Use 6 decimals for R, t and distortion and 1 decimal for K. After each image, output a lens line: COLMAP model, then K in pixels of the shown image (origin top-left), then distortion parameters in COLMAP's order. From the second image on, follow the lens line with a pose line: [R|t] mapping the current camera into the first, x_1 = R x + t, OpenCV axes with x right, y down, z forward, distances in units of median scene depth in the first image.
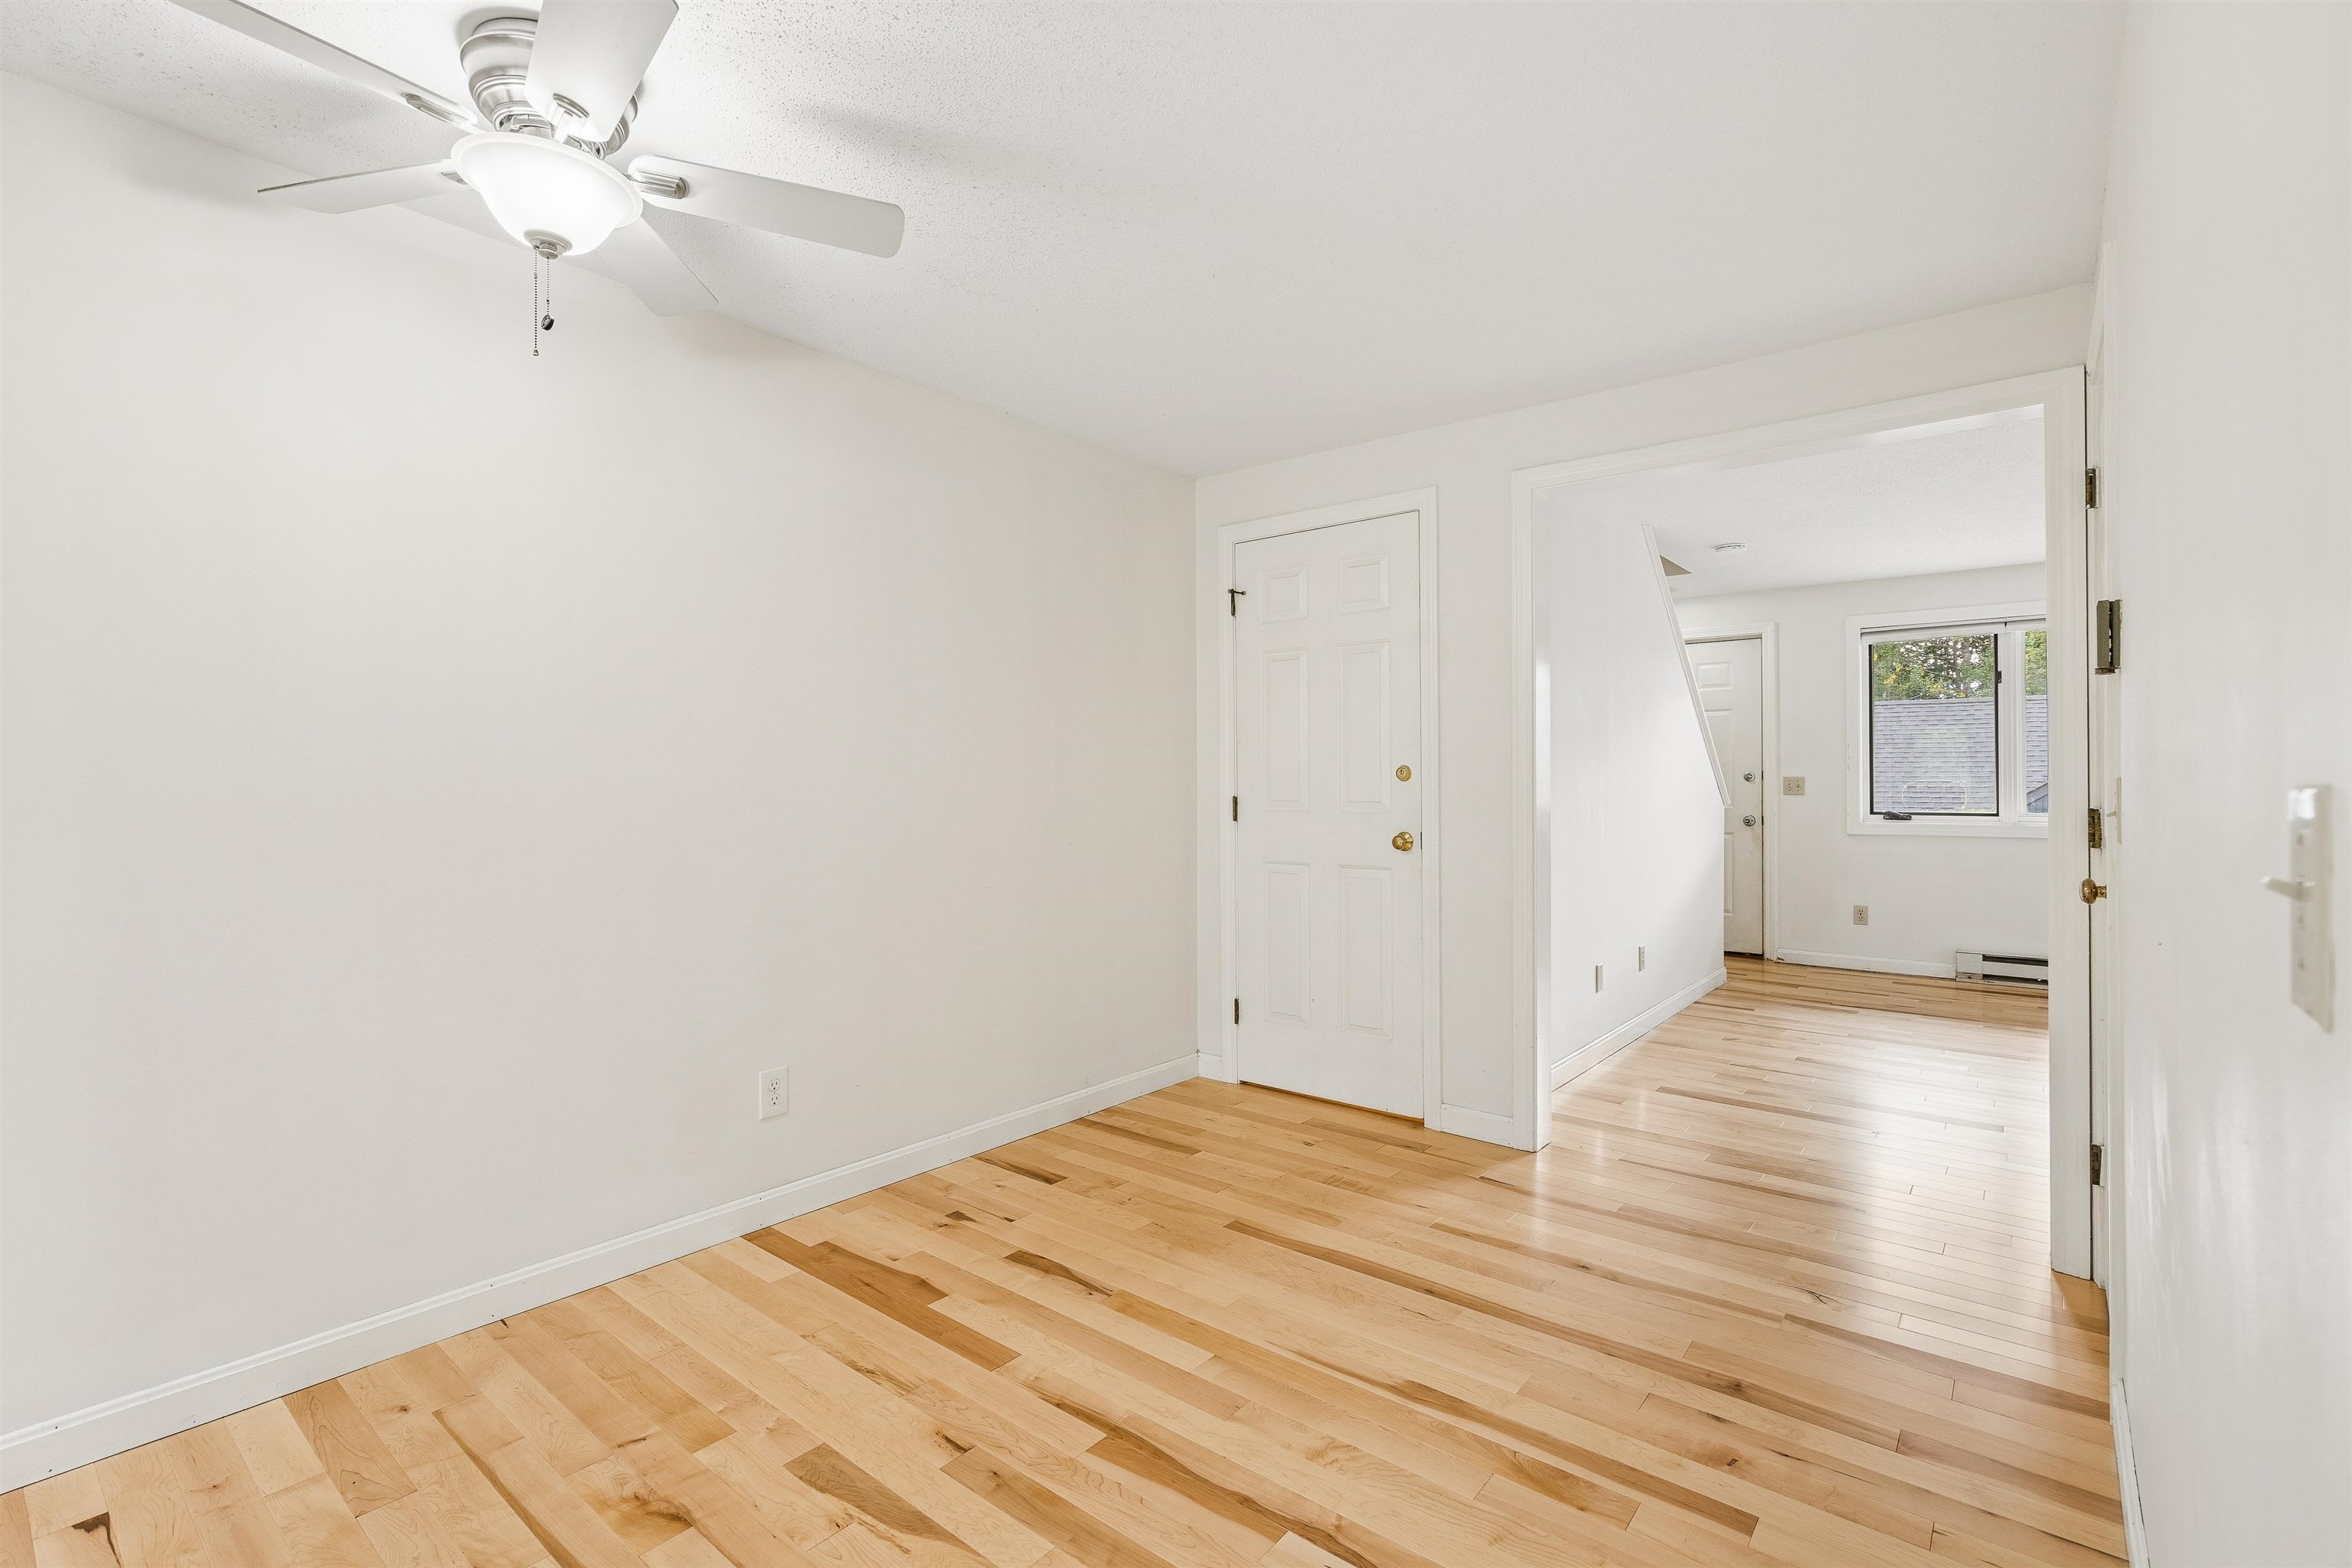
lens RADIAL K [[1062.8, 0, 1179.5], [0, 1062.8, 774.2], [0, 0, 1]] dist [0.003230, 0.000921]
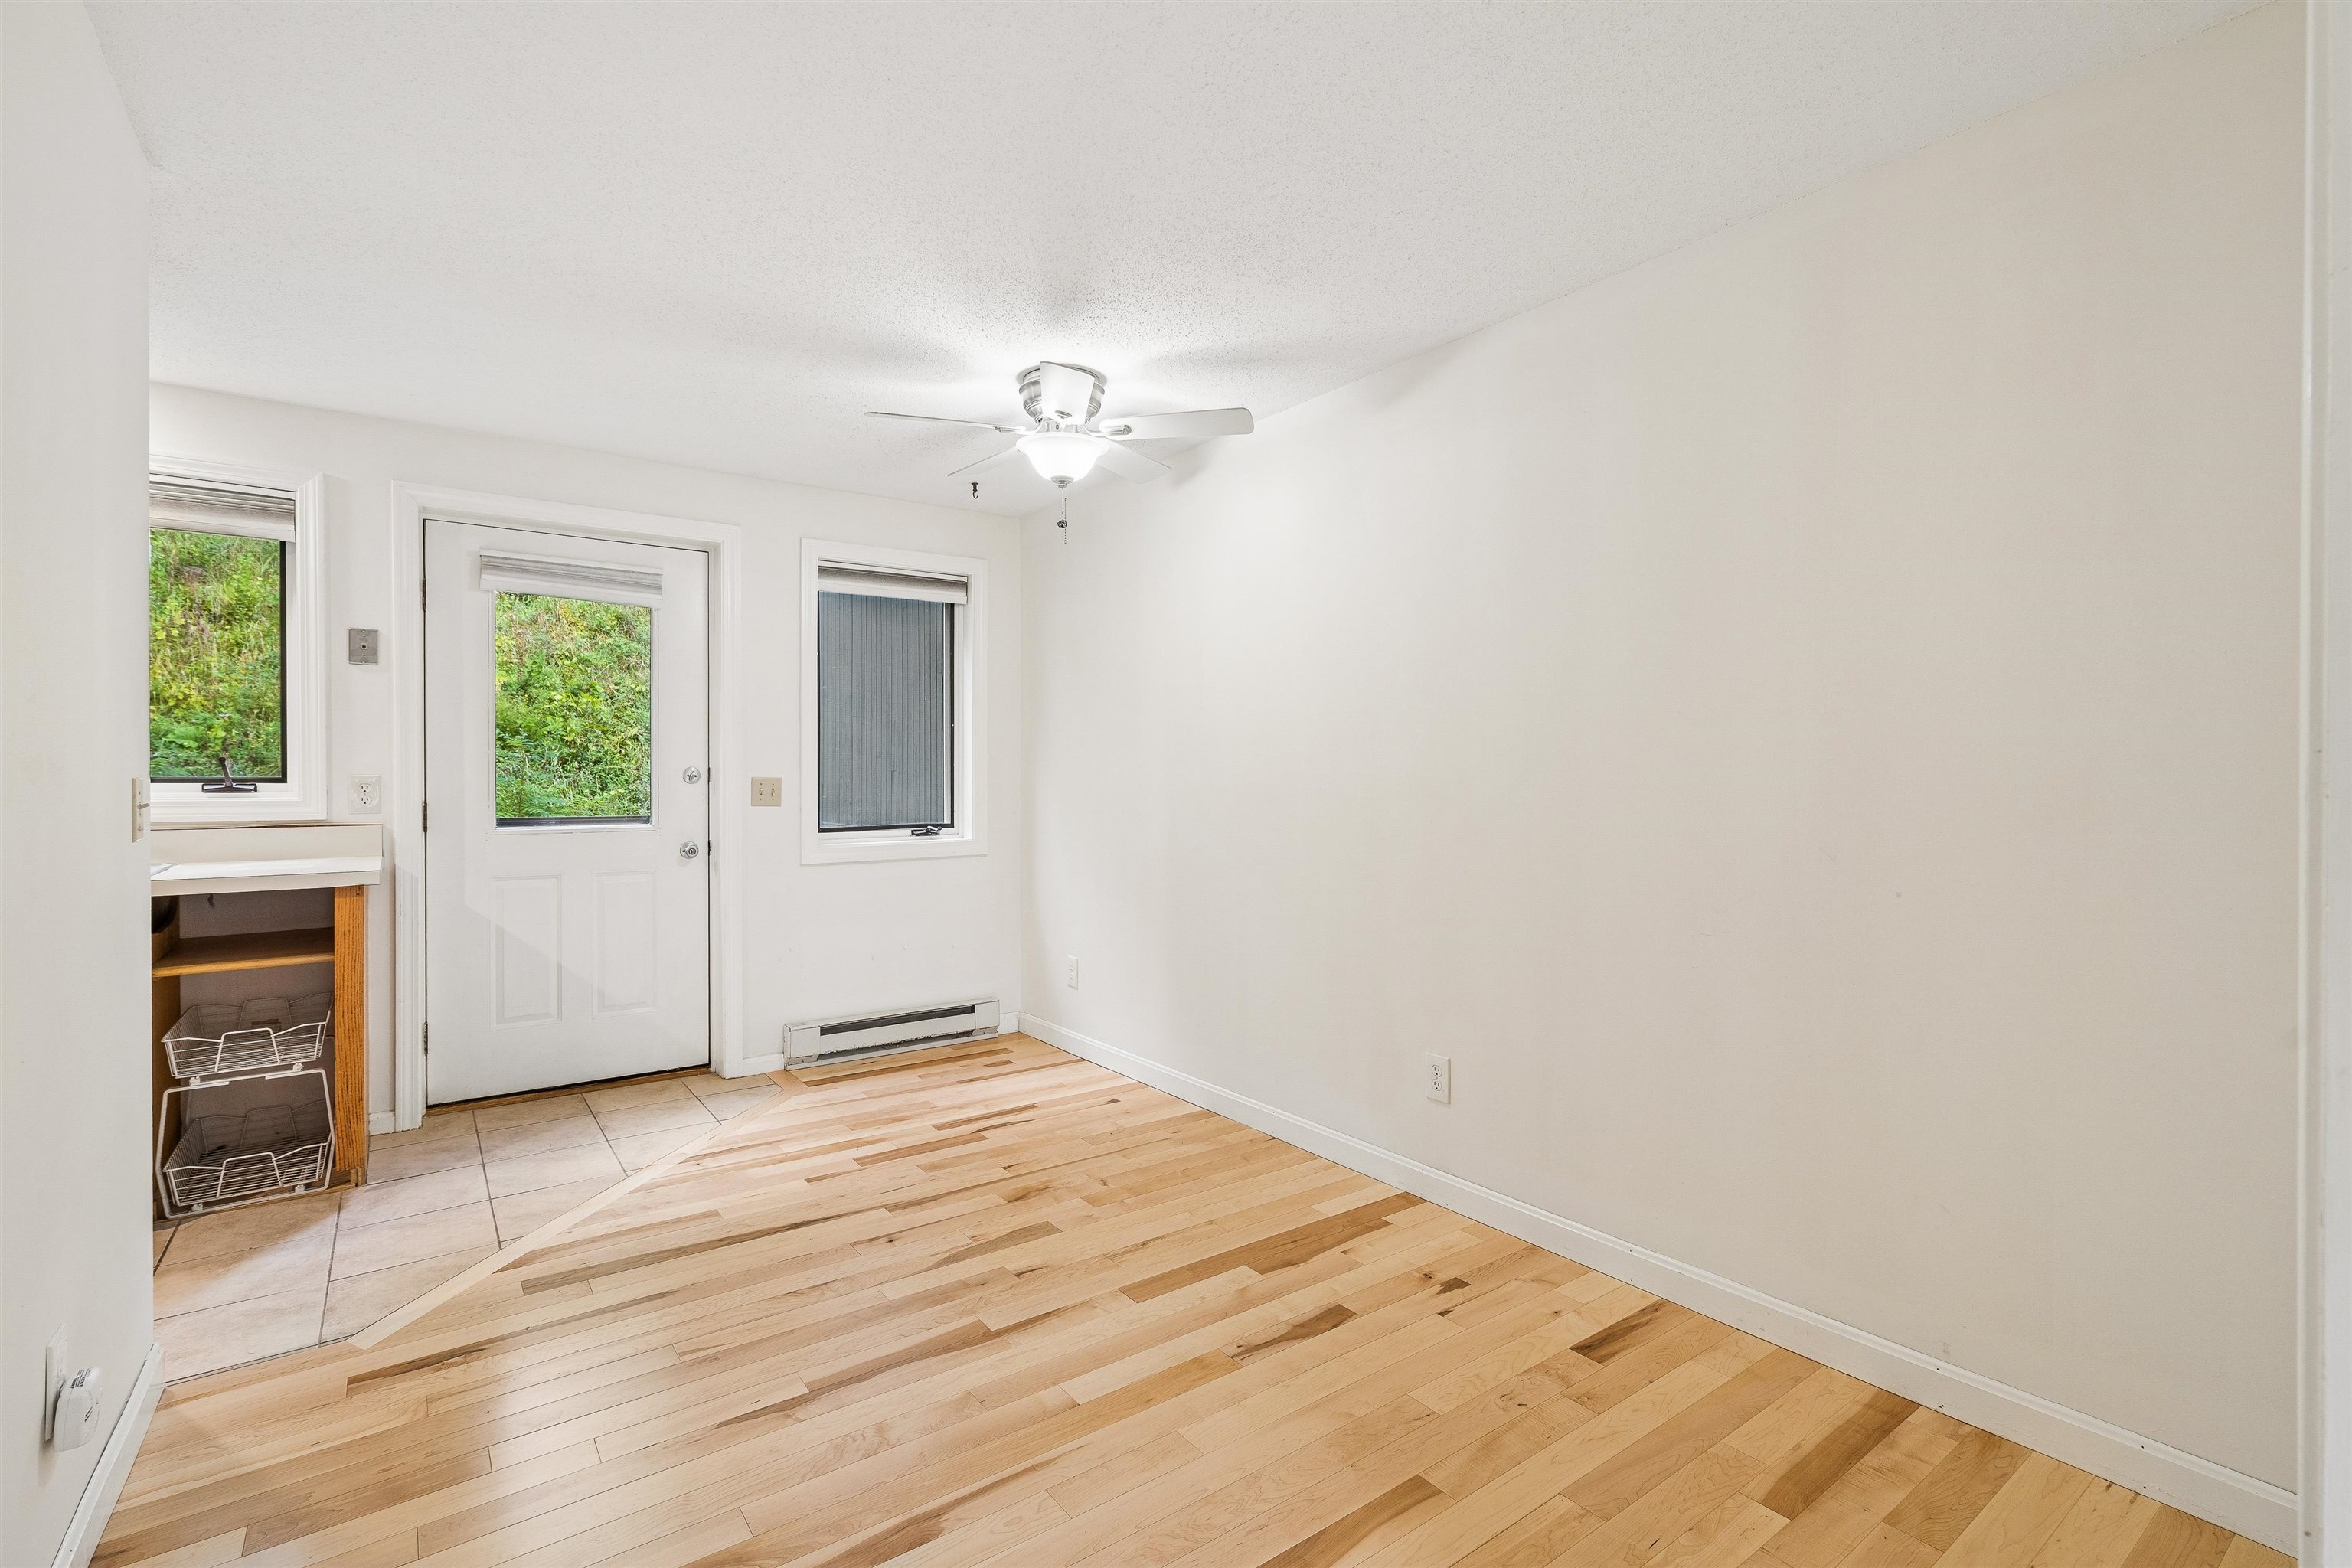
lens RADIAL K [[1062.8, 0, 1179.5], [0, 1062.8, 774.2], [0, 0, 1]] dist [0.003230, 0.000921]
pose [[-0.253055, -0.001327, -0.967451, 0.823803], [0.008292, 0.999959, -0.003540, -0.001597], [0.967416, -0.008918, -0.253034, 1.196251]]
